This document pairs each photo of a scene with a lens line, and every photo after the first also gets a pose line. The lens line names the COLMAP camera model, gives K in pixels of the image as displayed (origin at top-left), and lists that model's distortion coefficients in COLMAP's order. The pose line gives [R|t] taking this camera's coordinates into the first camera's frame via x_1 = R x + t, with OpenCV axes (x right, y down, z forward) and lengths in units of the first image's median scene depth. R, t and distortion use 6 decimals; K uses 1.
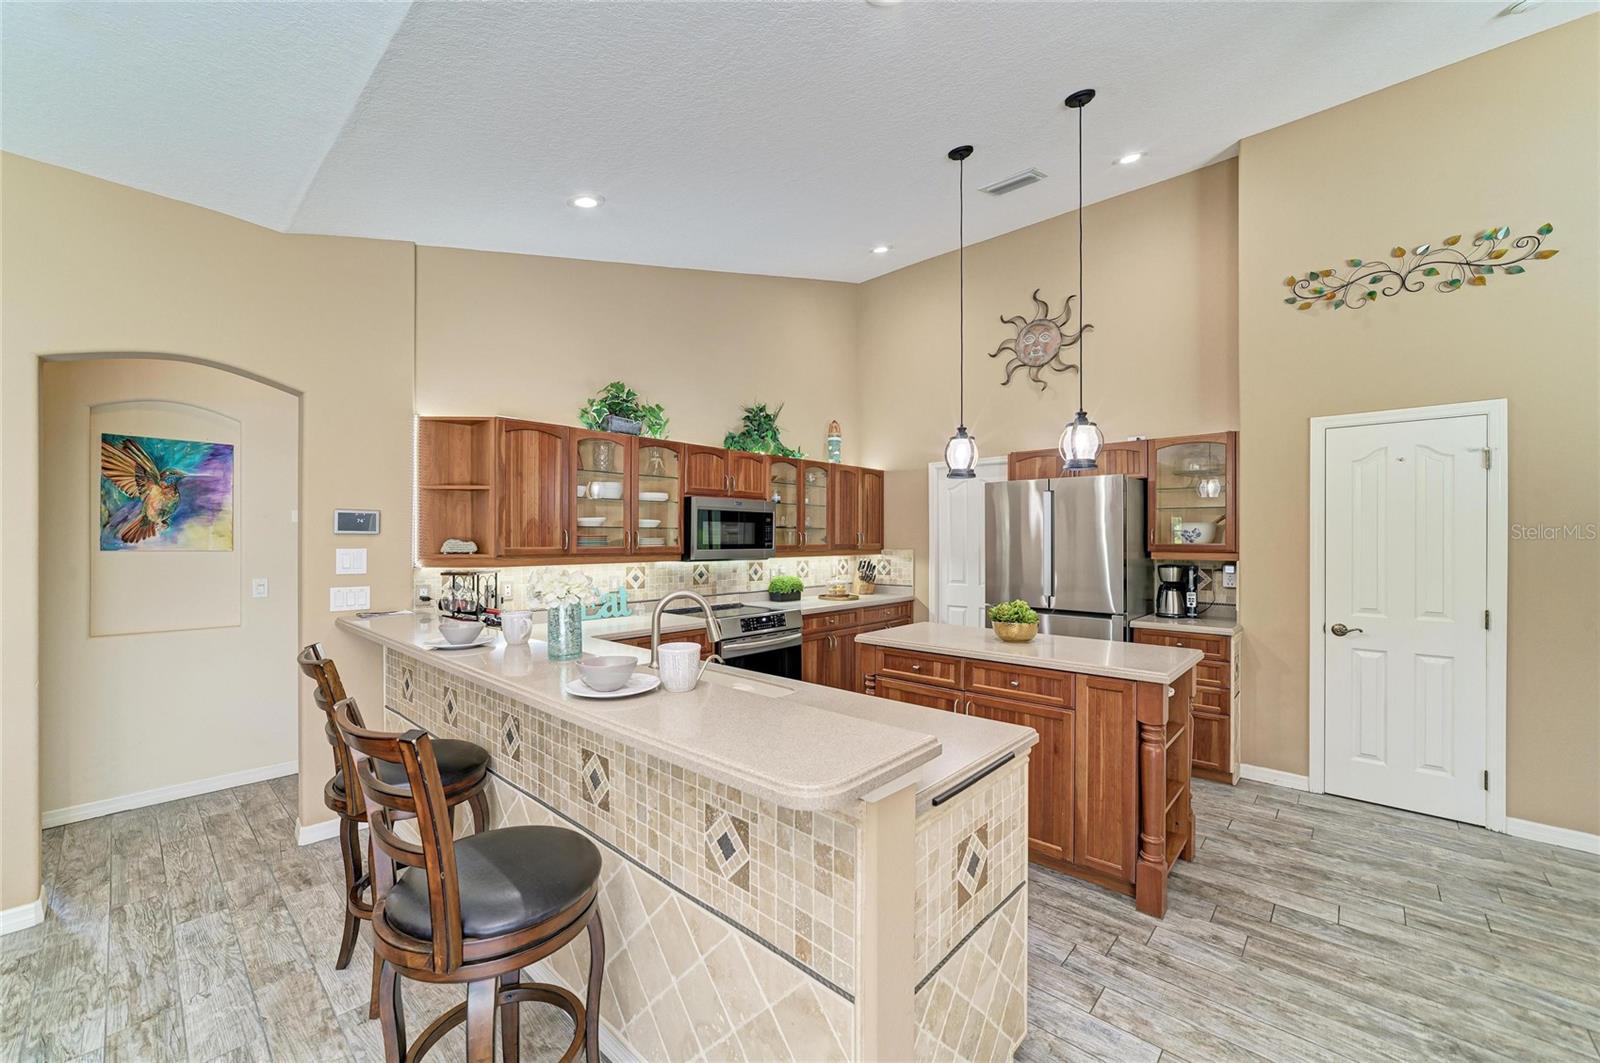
lens RADIAL K [[624.9, 0, 798.7], [0, 624.9, 543.5], [0, 0, 1]] dist [-0.013436, 0.004433]
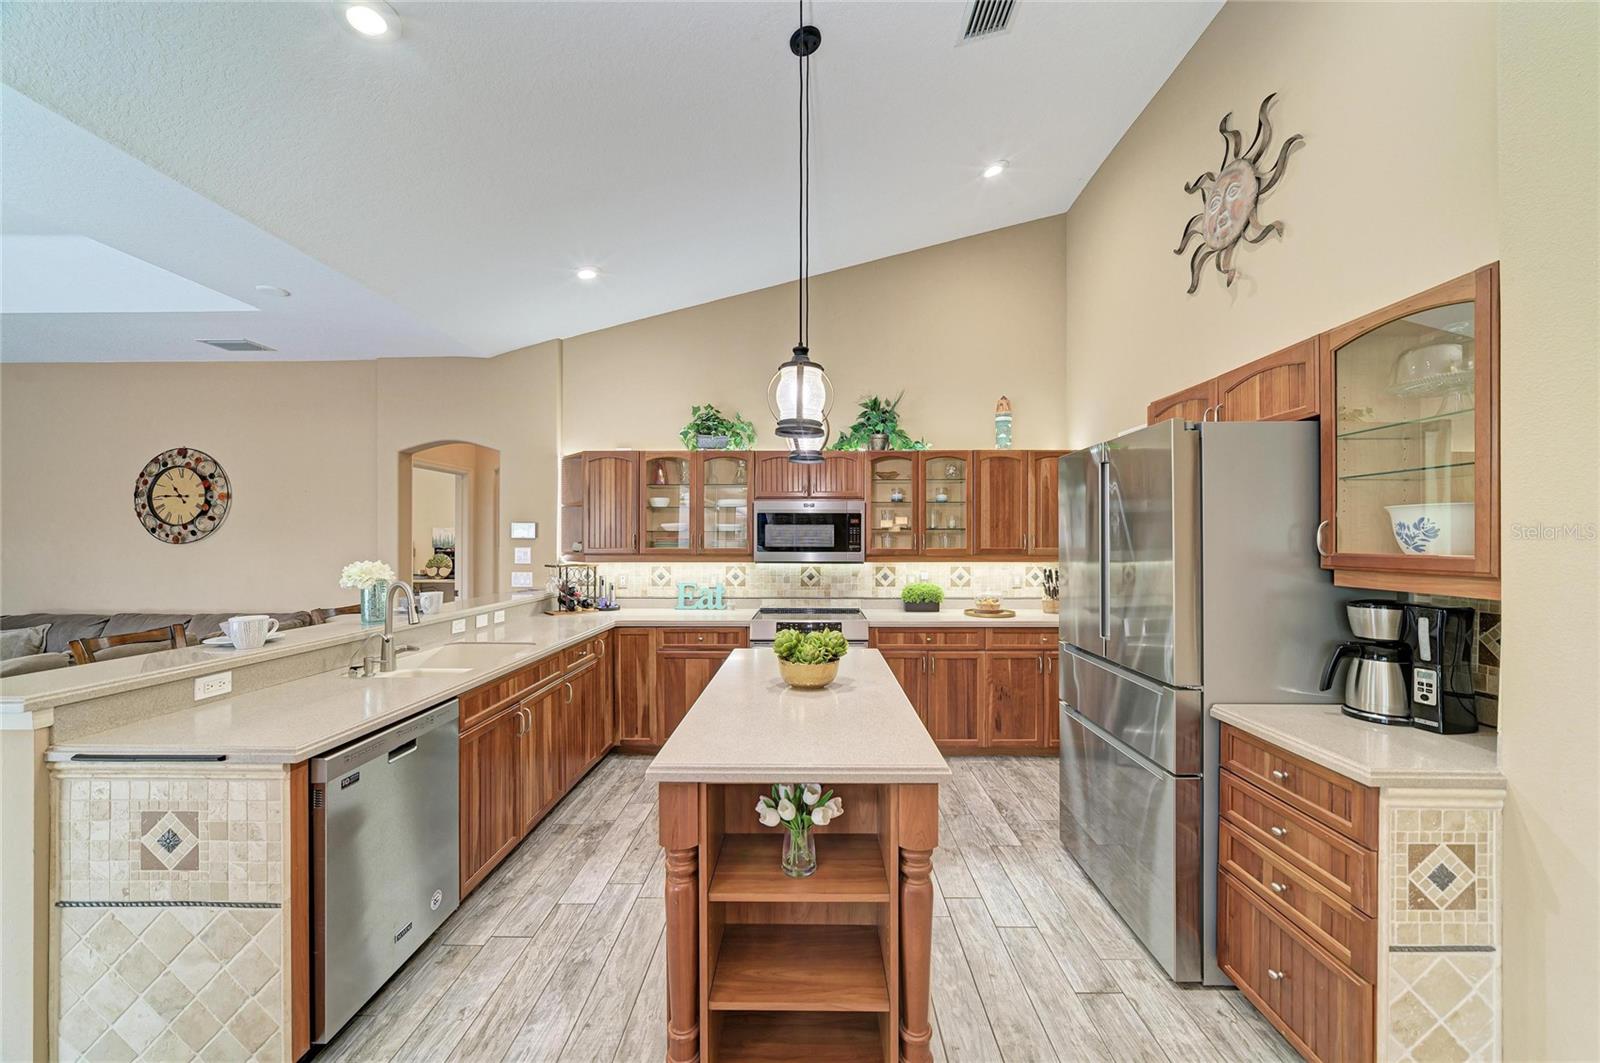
lens RADIAL K [[590.6, 0, 803.9], [0, 590.6, 540.8], [0, 0, 1]] dist [-0.016914, 0.004954]
pose [[0.661011, 0.000859, -0.750376, 0.637658], [-0.006029, 0.999973, -0.004166, -0.005004], [0.750352, 0.007278, 0.660998, 0.412173]]
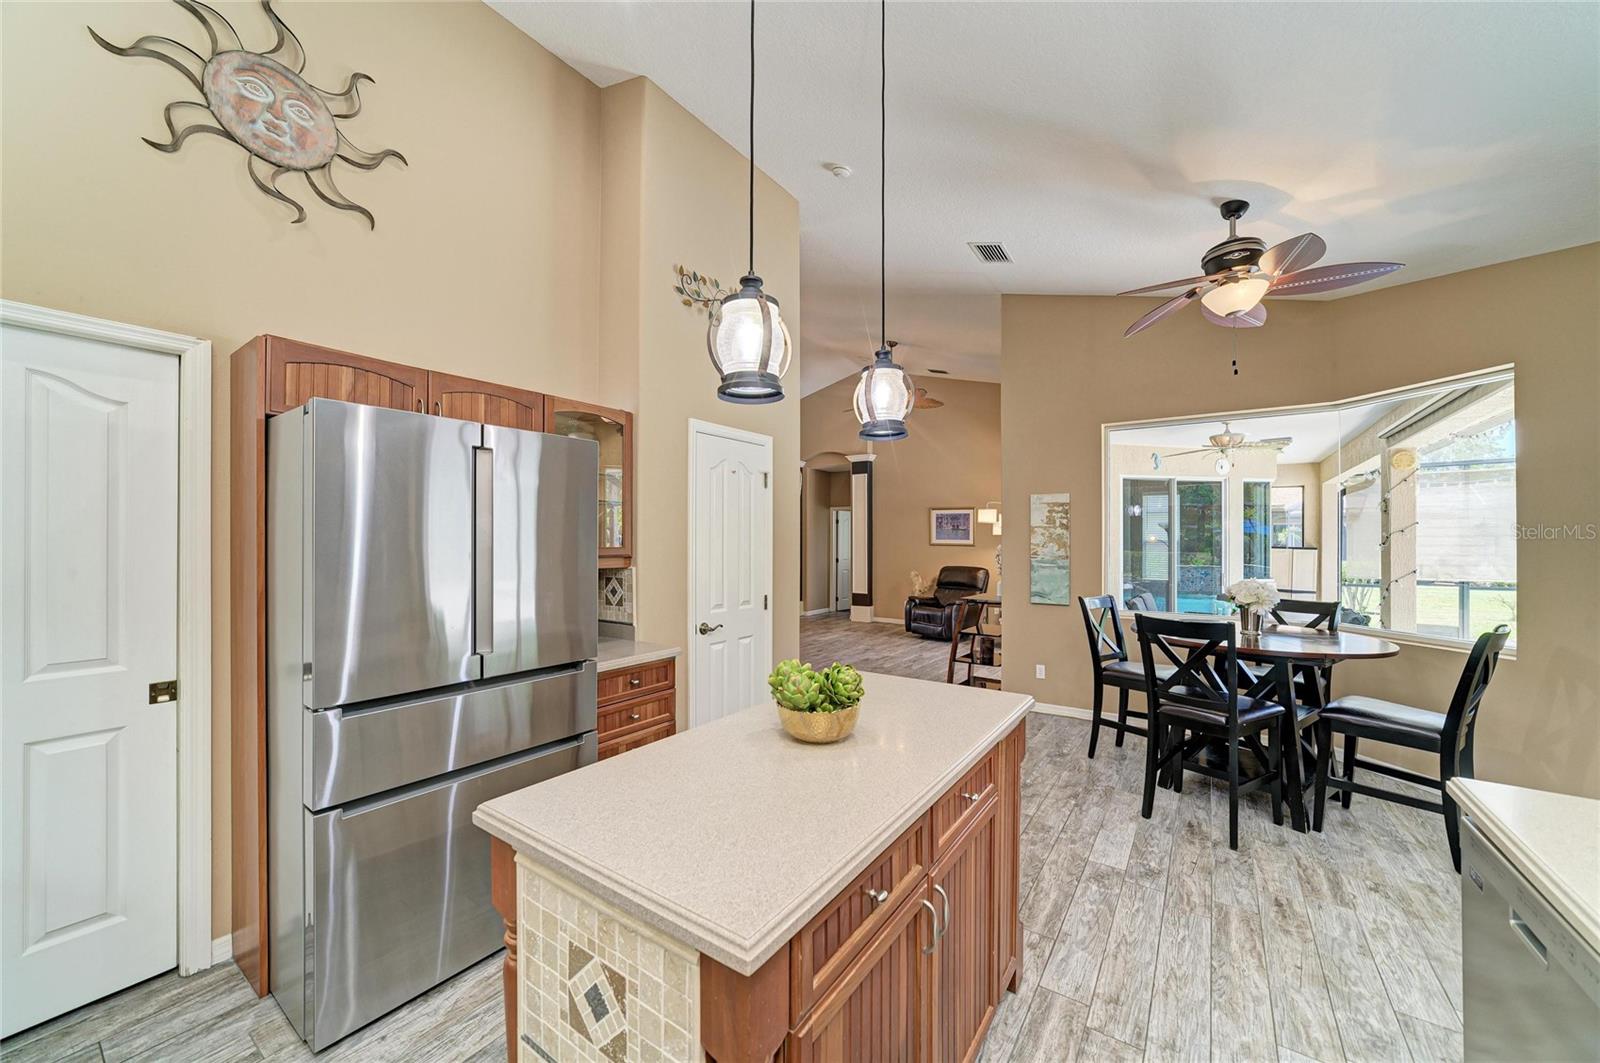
lens RADIAL K [[590.6, 0, 809.0], [0, 590.6, 539.9], [0, 0, 1]] dist [-0.016914, 0.004954]
pose [[-0.137672, -0.001025, 0.990477, -0.109620], [0.005995, 0.999980, 0.001868, -0.008722], [-0.990460, 0.006196, -0.137663, 0.807830]]
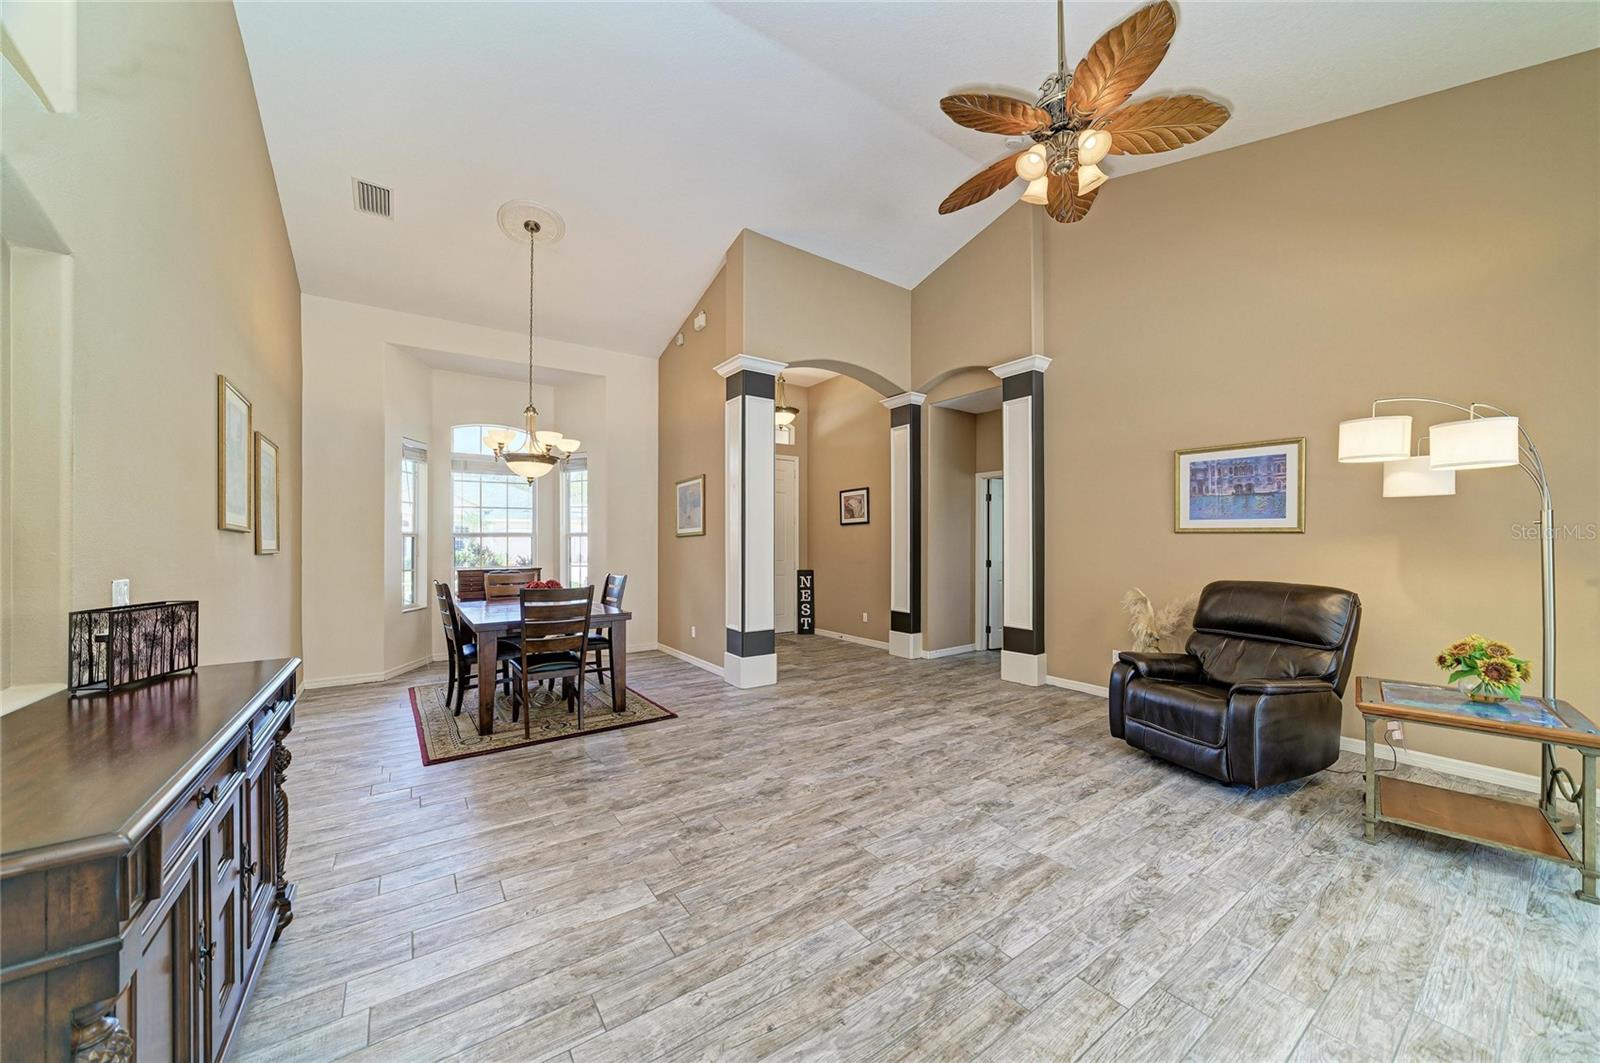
lens RADIAL K [[577.2, 0, 809.8], [0, 577.2, 541.9], [0, 0, 1]] dist [-0.015048, 0.004187]
pose [[0.208402, -0.004438, 0.978033, 1.040598], [0.010232, 0.999945, 0.002357, 0.028174], [-0.977990, 0.009516, 0.208436, 0.421877]]
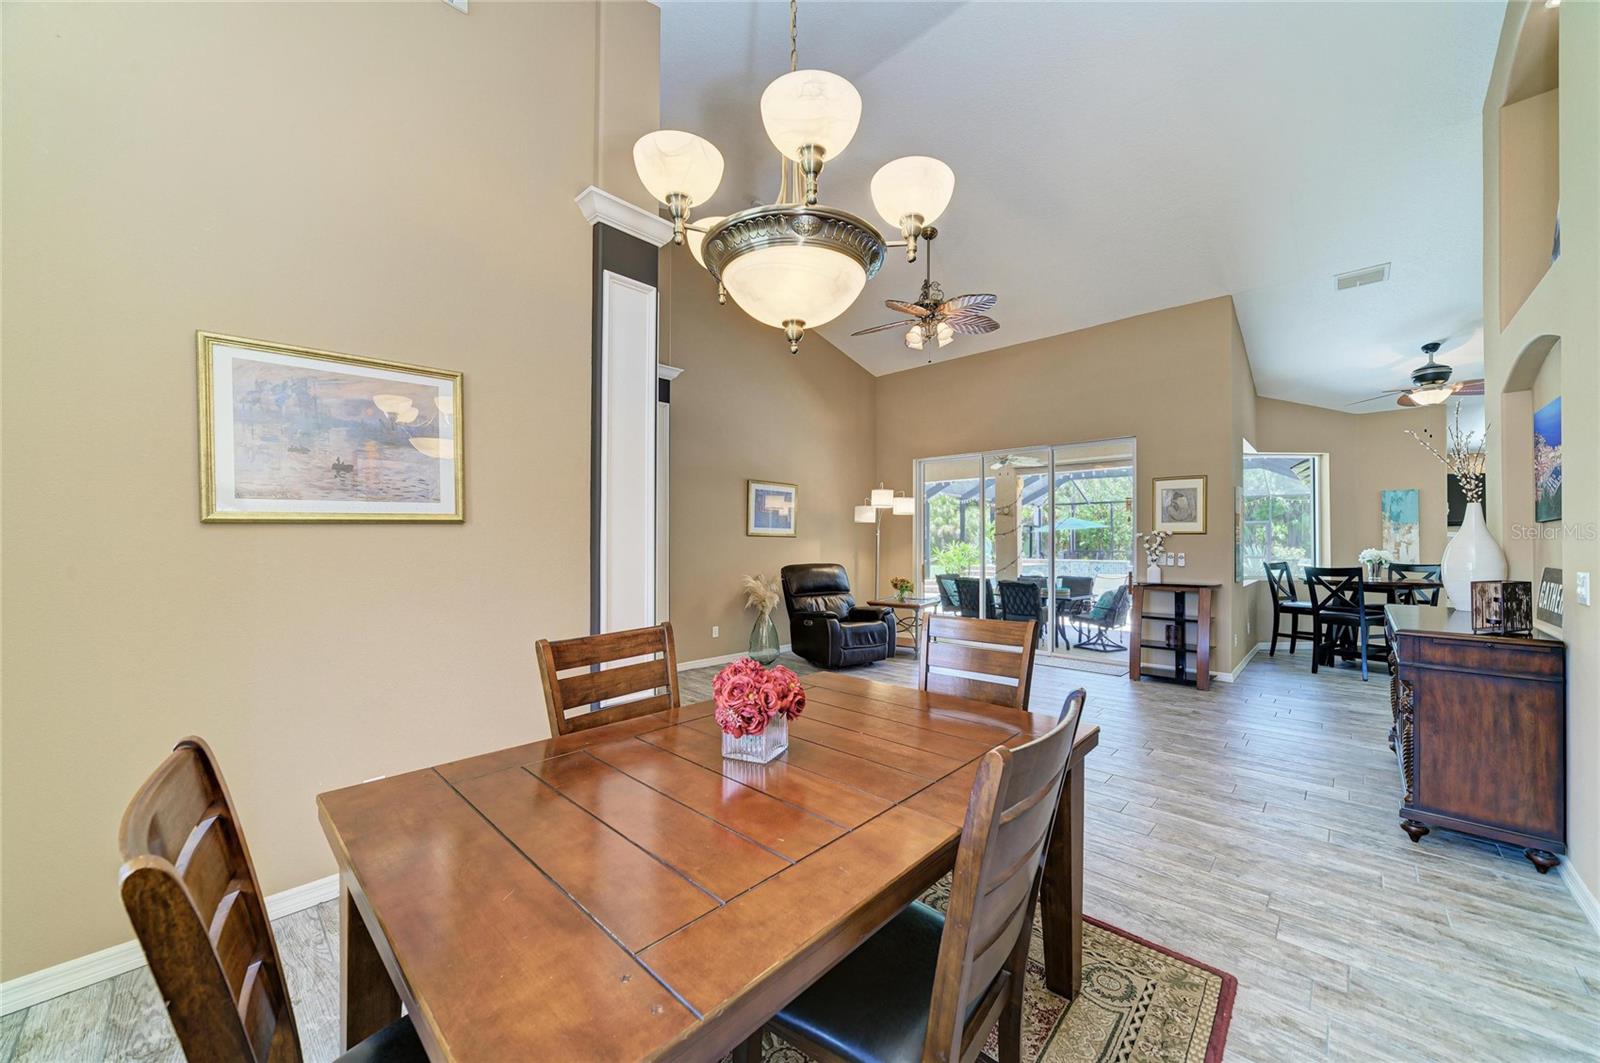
lens RADIAL K [[590.6, 0, 800.9], [0, 590.6, 541.8], [0, 0, 1]] dist [-0.016914, 0.004954]
pose [[-0.999801, -0.001515, 0.019873, 2.050318], [-0.001295, 0.999938, 0.011051, 0.019028], [-0.019889, 0.011023, -0.999741, 1.586492]]
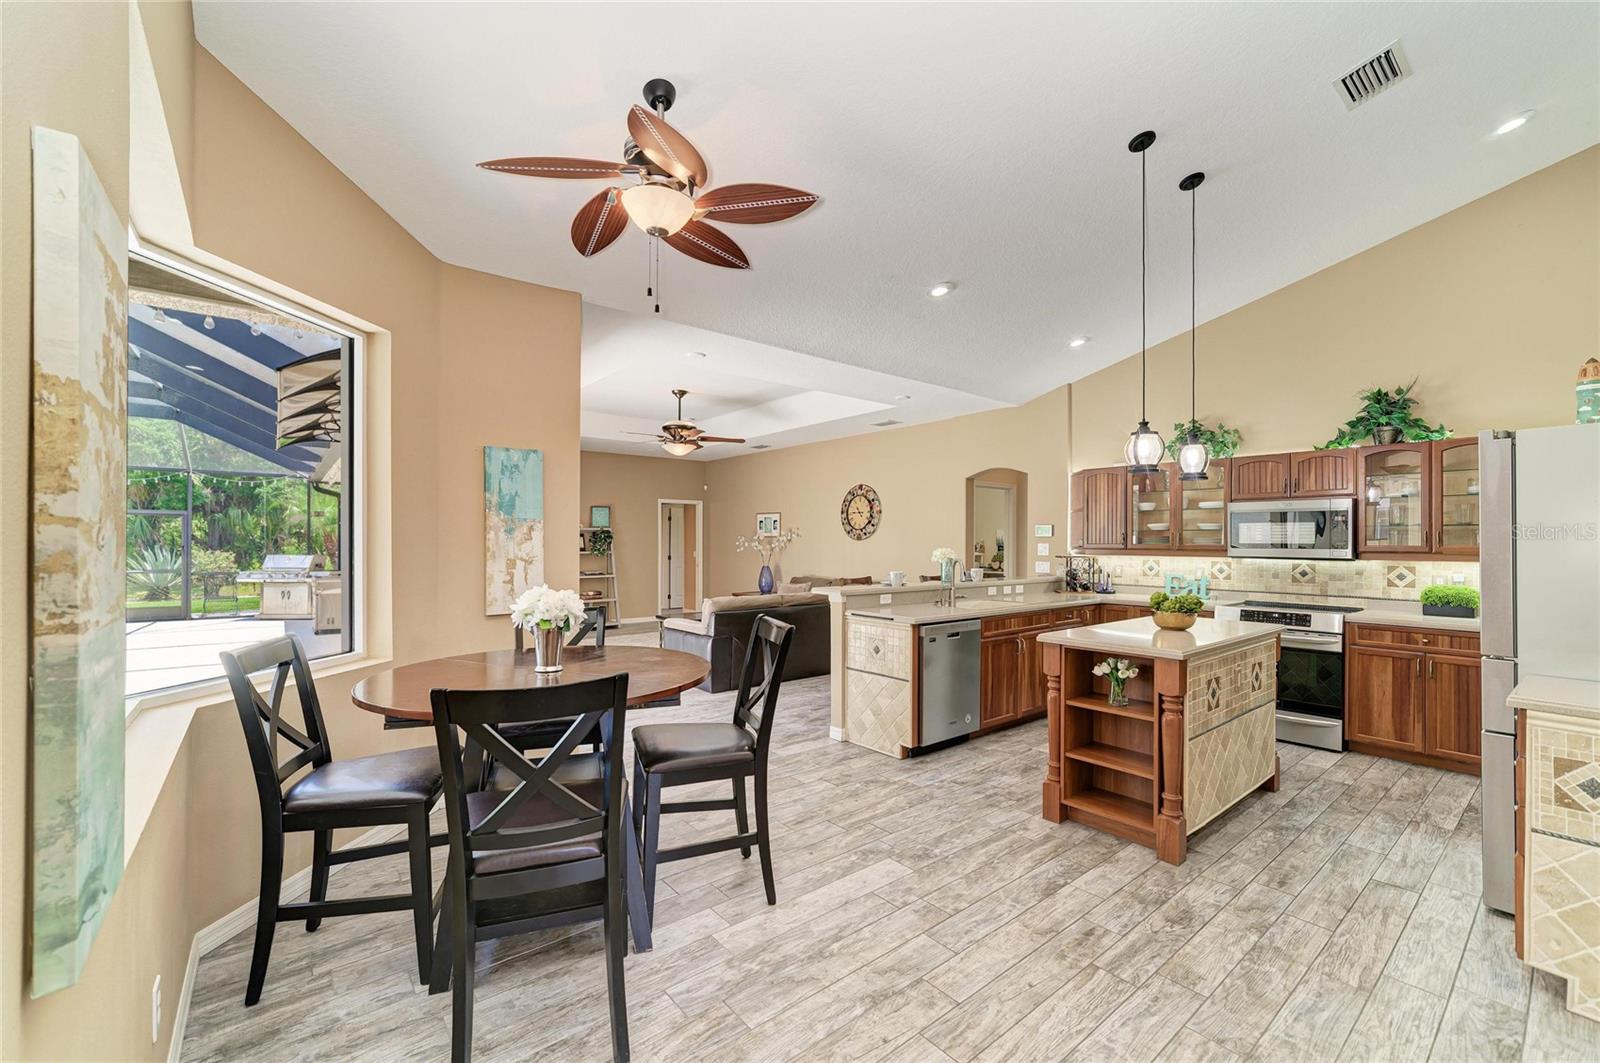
lens RADIAL K [[655.6, 0, 805.5], [0, 655.6, 540.2], [0, 0, 1]] dist [-0.012633, 0.005181]
pose [[-0.148212, -0.002386, -0.988953, 1.181929], [-0.012440, 0.999922, -0.000548, 0.006462], [0.988877, 0.012221, -0.148230, 0.398182]]
